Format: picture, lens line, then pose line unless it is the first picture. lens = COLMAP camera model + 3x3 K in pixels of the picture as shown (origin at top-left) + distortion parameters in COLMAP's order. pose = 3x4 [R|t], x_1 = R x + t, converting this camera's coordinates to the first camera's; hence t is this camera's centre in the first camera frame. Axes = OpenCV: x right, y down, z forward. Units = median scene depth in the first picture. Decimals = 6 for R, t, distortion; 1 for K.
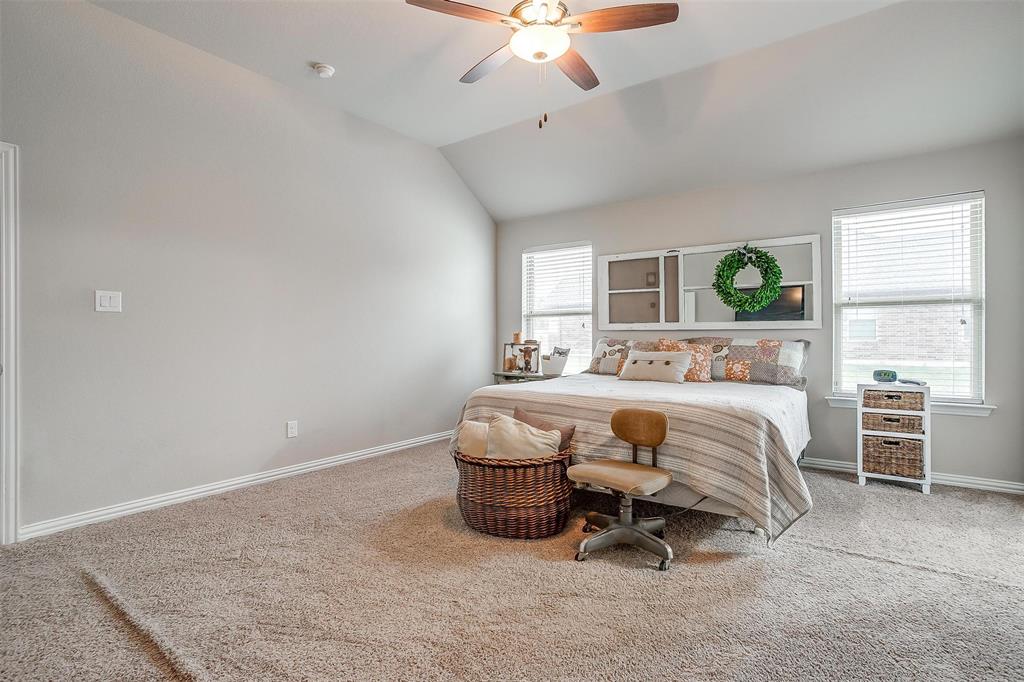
lens RADIAL K [[495.2, 0, 516.2], [0, 495.2, 339.4], [0, 0, 1]] dist [-0.069665, 0.043547]
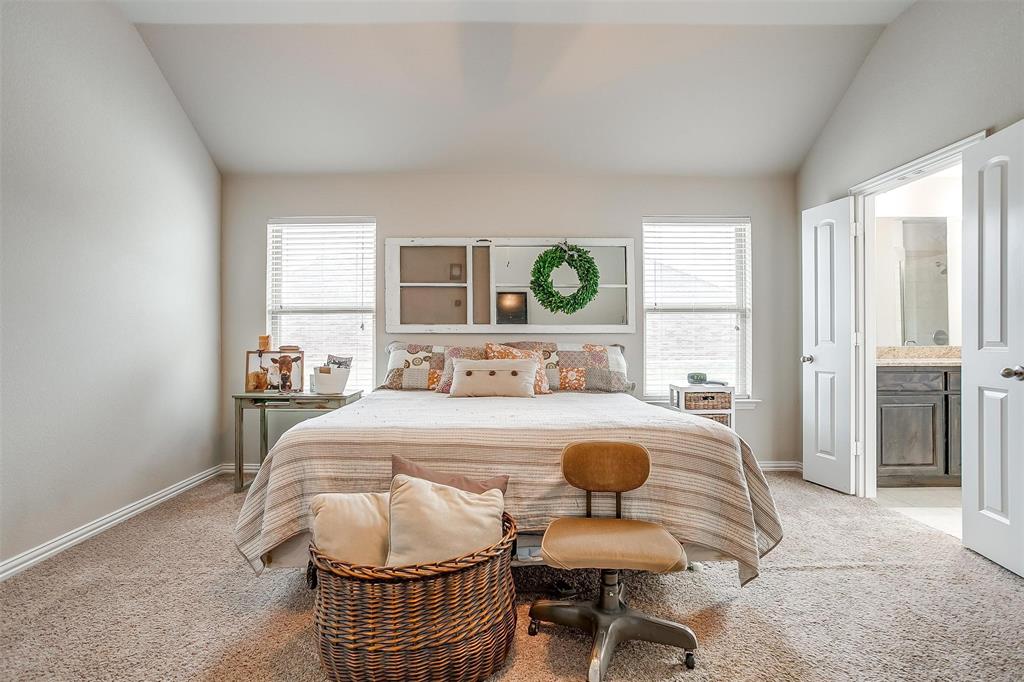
lens RADIAL K [[503.1, 0, 502.1], [0, 503.1, 339.4], [0, 0, 1]] dist [-0.065451, 0.038359]
pose [[0.804000, 0.002626, 0.594624, -0.186779], [0.003326, 0.999955, -0.008913, -0.000930], [-0.594621, 0.009143, 0.803954, 0.308081]]
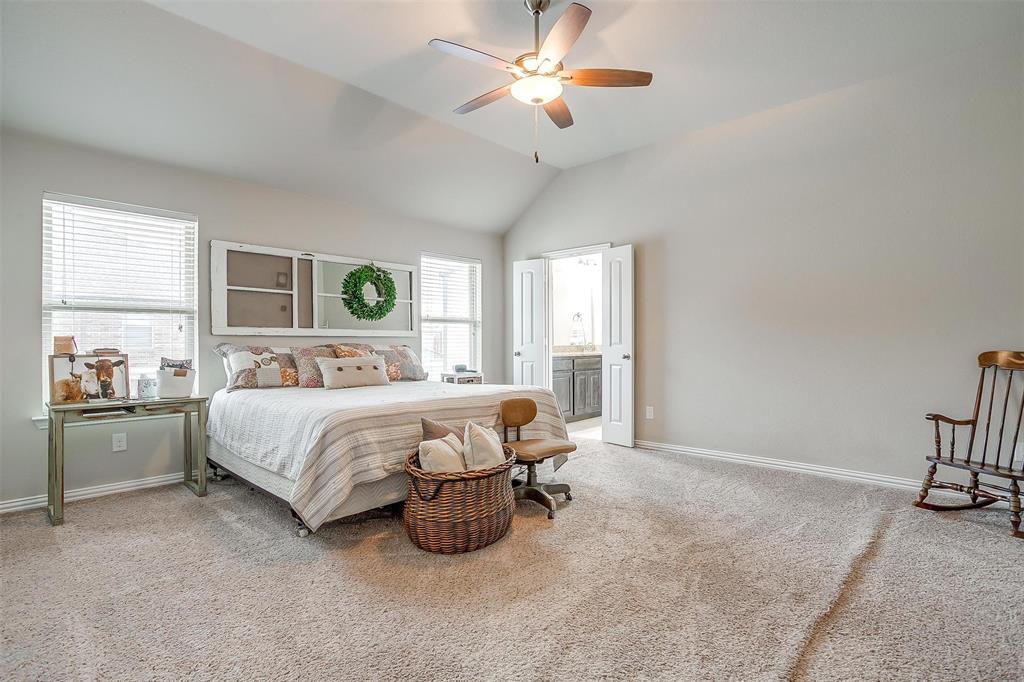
lens RADIAL K [[495.2, 0, 516.2], [0, 495.2, 339.4], [0, 0, 1]] dist [-0.069665, 0.043547]
pose [[0.120220, 0.007644, 0.992718, -0.638946], [0.007897, 0.999931, -0.008656, -0.000989], [-0.992716, 0.008880, 0.120151, 0.519509]]
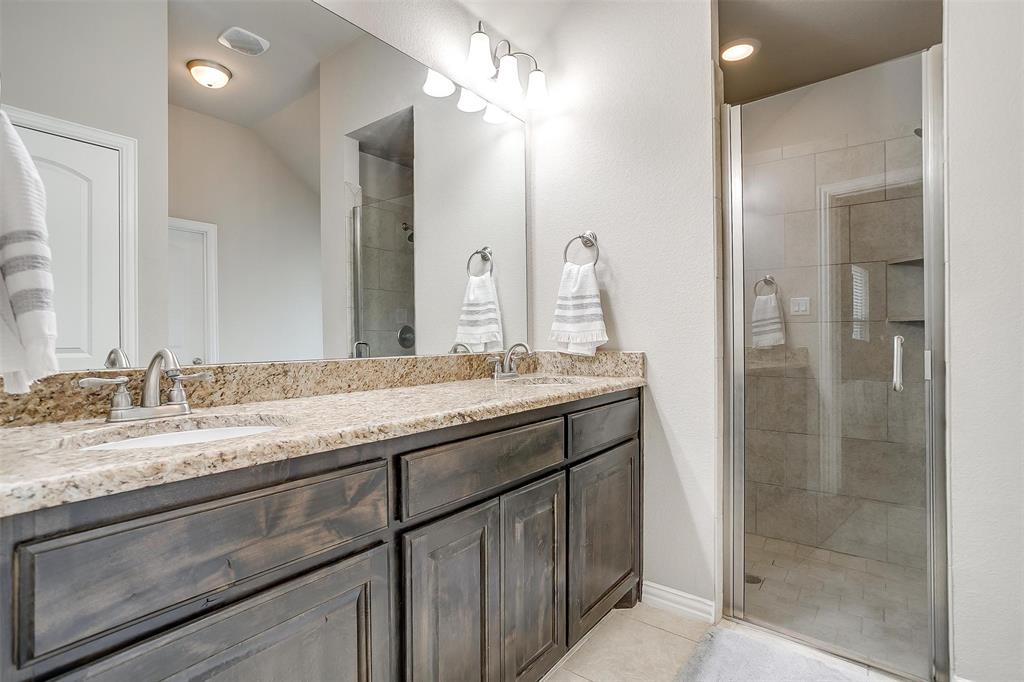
lens RADIAL K [[495.2, 0, 516.2], [0, 495.2, 339.4], [0, 0, 1]] dist [-0.069665, 0.043547]
pose [[0.001255, 0.002801, 0.999995, 0.681143], [0.007788, 0.999966, -0.002810, -0.005323], [-0.999969, 0.007791, 0.001233, 0.471212]]
